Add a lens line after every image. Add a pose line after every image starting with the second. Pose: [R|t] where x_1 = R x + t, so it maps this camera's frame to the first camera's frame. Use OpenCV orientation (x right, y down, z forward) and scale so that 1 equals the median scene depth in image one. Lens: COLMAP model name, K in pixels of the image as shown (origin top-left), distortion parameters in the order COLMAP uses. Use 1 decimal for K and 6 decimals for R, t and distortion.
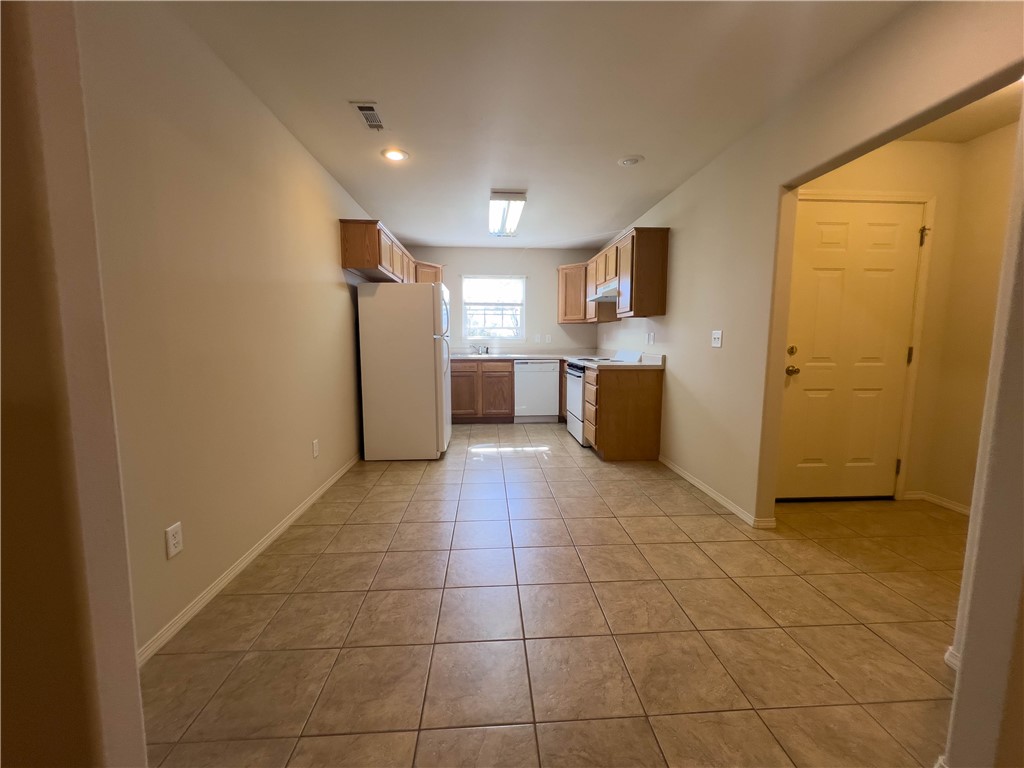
lens RADIAL K [[424.0, 0, 512.0], [0, 424.0, 384.0], [0, 0, 1]] dist [-0.000531, 0.000003]
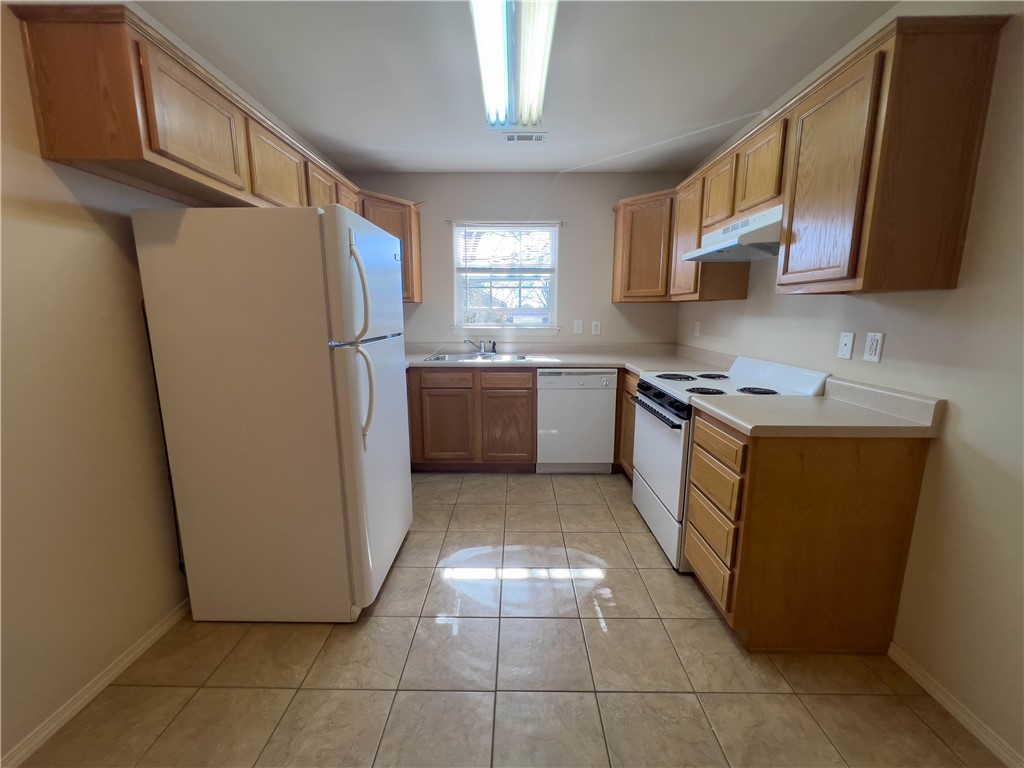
lens RADIAL K [[418.1, 0, 512.0], [0, 418.1, 384.0], [0, 0, 1]] dist [0.000518, 0.000159]
pose [[0.997316, 0.012790, -0.072091, 0.012170], [-0.007988, 0.997754, 0.066512, -0.072965], [0.072779, -0.065758, 0.995178, 0.438243]]
